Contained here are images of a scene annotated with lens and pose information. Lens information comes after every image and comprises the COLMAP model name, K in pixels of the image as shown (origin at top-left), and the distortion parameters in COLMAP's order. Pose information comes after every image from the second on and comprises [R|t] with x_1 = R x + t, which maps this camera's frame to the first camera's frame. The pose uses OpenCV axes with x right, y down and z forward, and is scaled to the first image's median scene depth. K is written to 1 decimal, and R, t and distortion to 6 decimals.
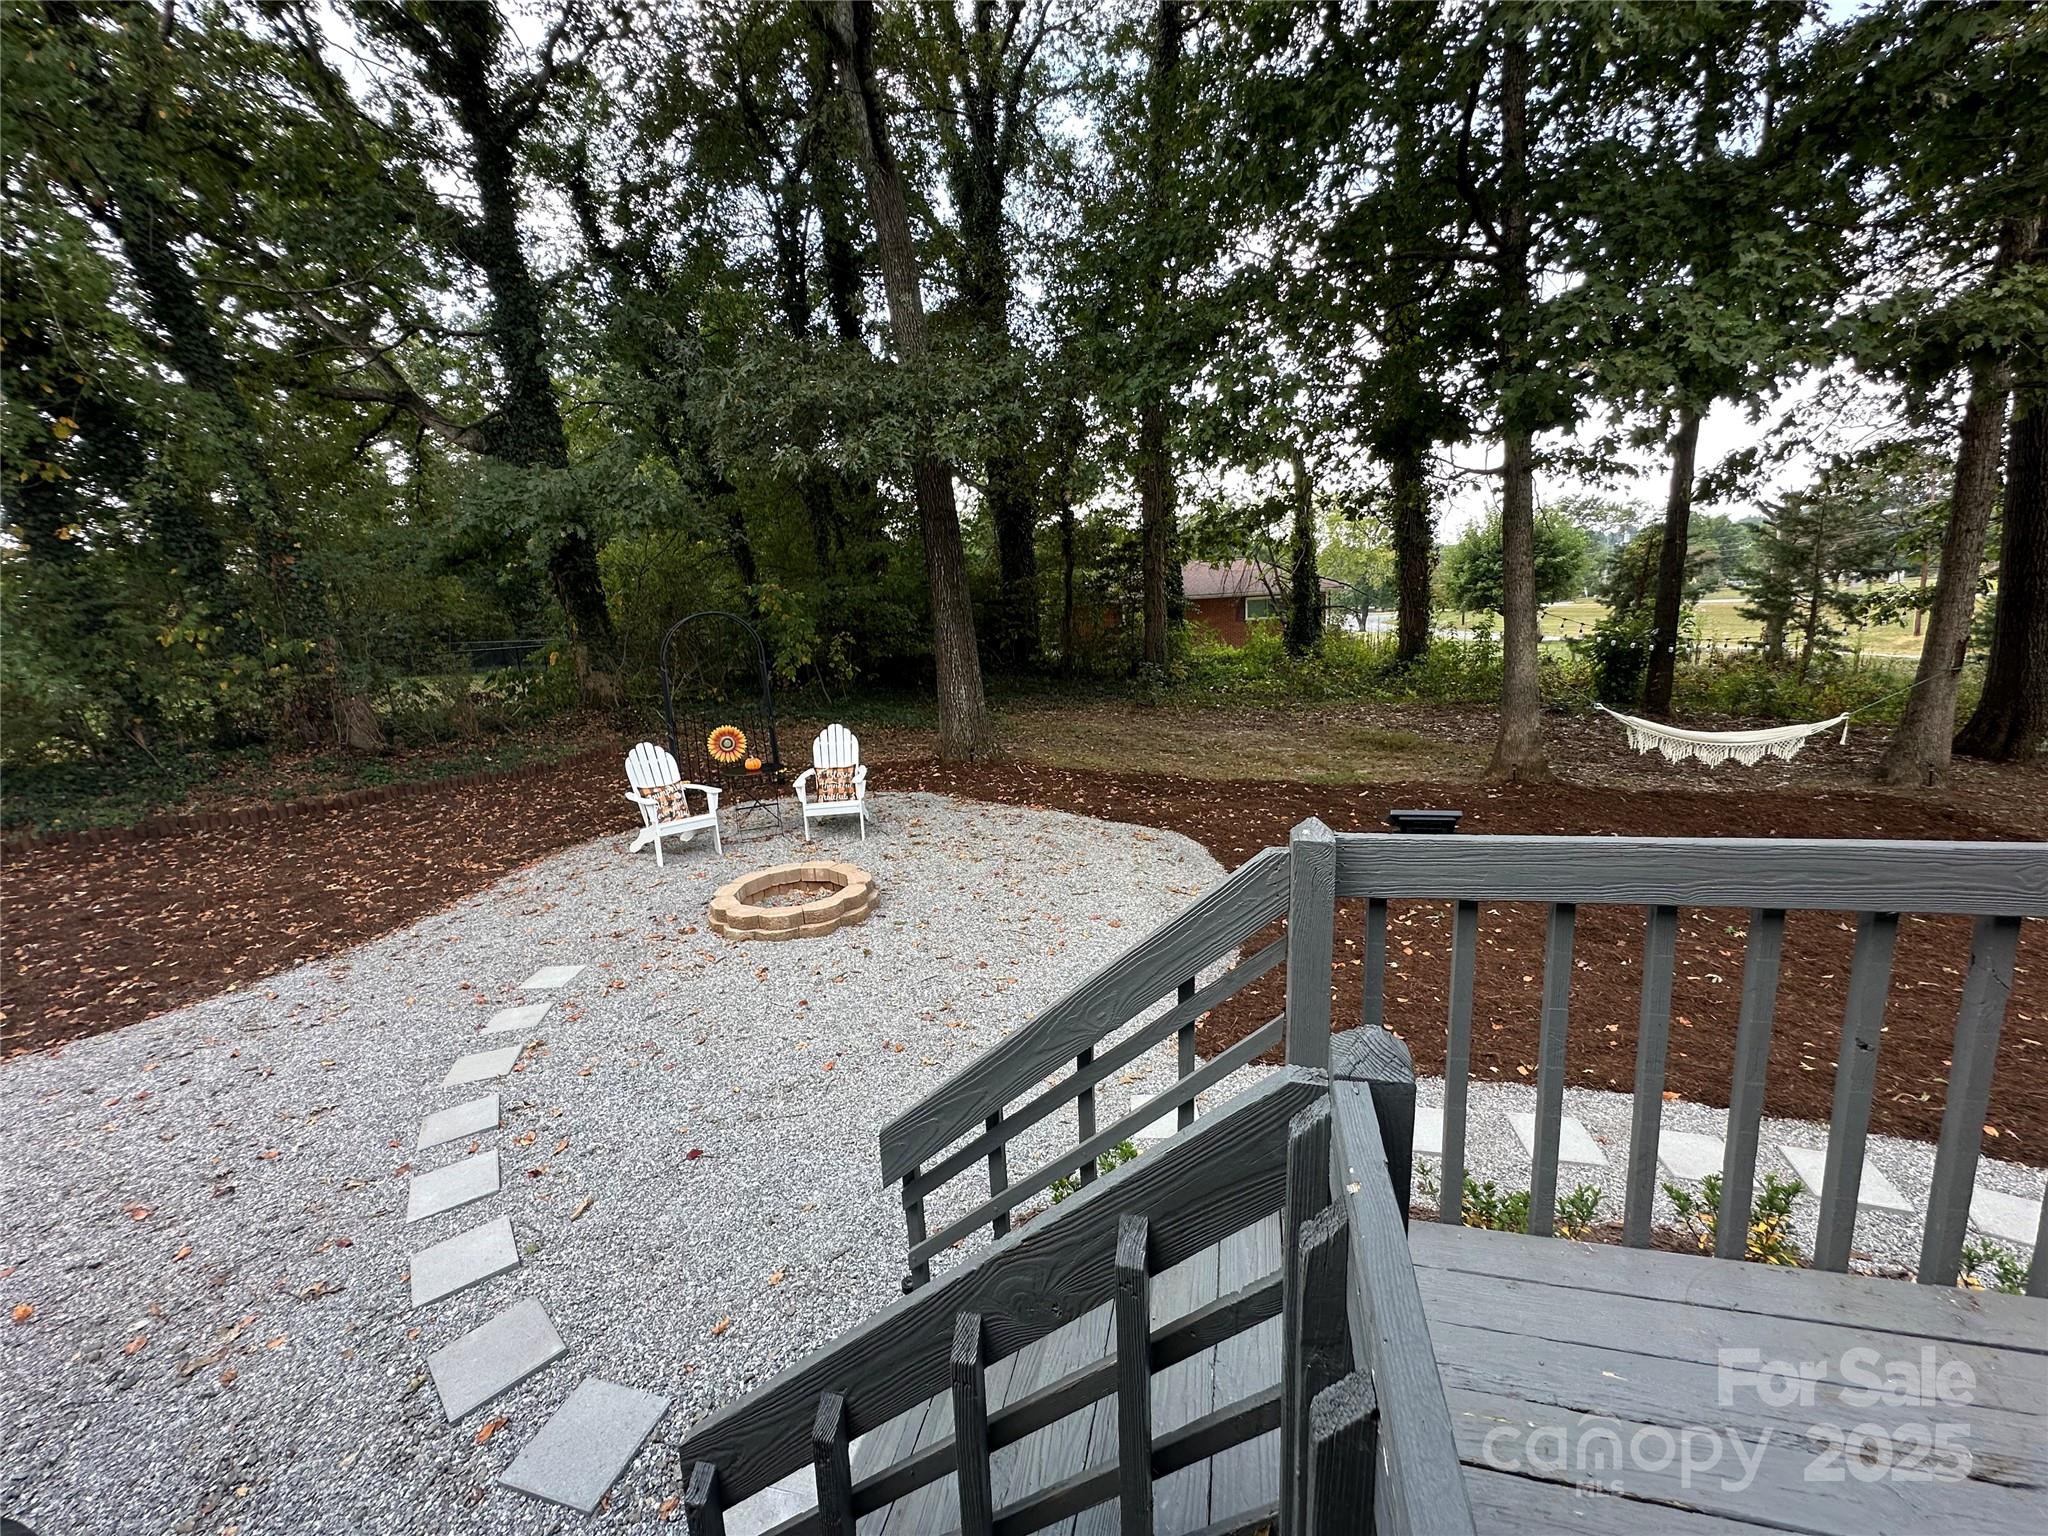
lens RADIAL K [[822.5, 0, 1021.8], [0, 822.5, 773.3], [0, 0, 1]] dist [-0.003387, 0.000824]
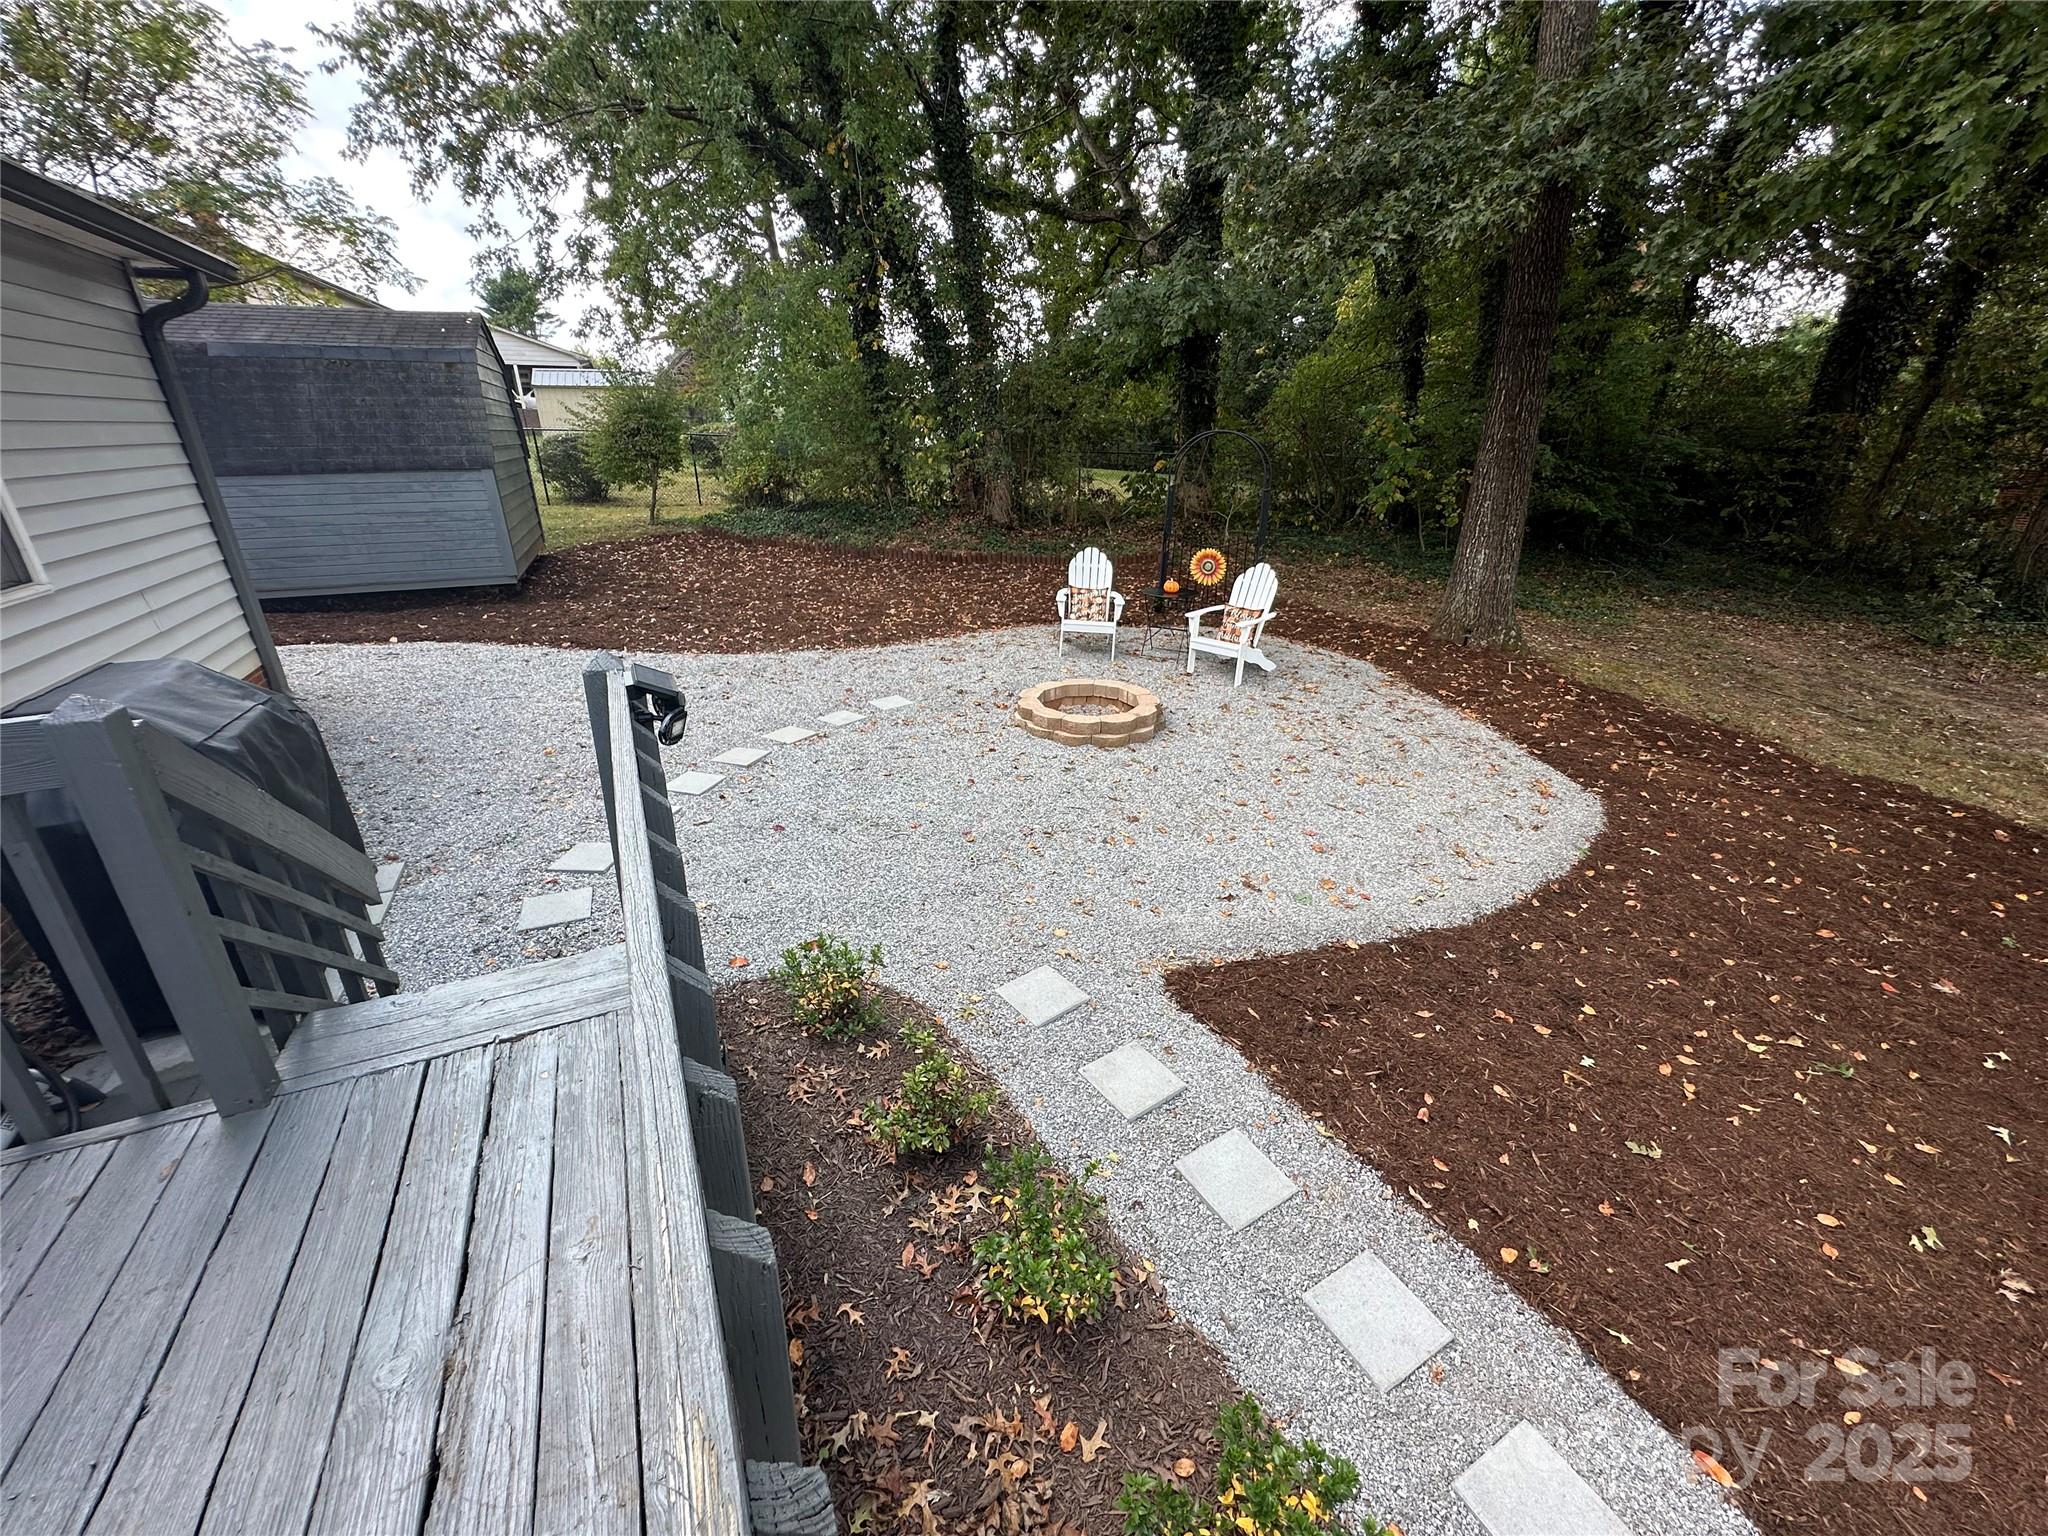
lens RADIAL K [[822.5, 0, 1021.8], [0, 822.5, 773.3], [0, 0, 1]] dist [-0.003387, 0.000824]
pose [[0.648947, 0.351931, -0.674546, 0.402674], [-0.210491, 0.935029, 0.285330, -0.057154], [0.731137, -0.043178, 0.680863, 0.181178]]
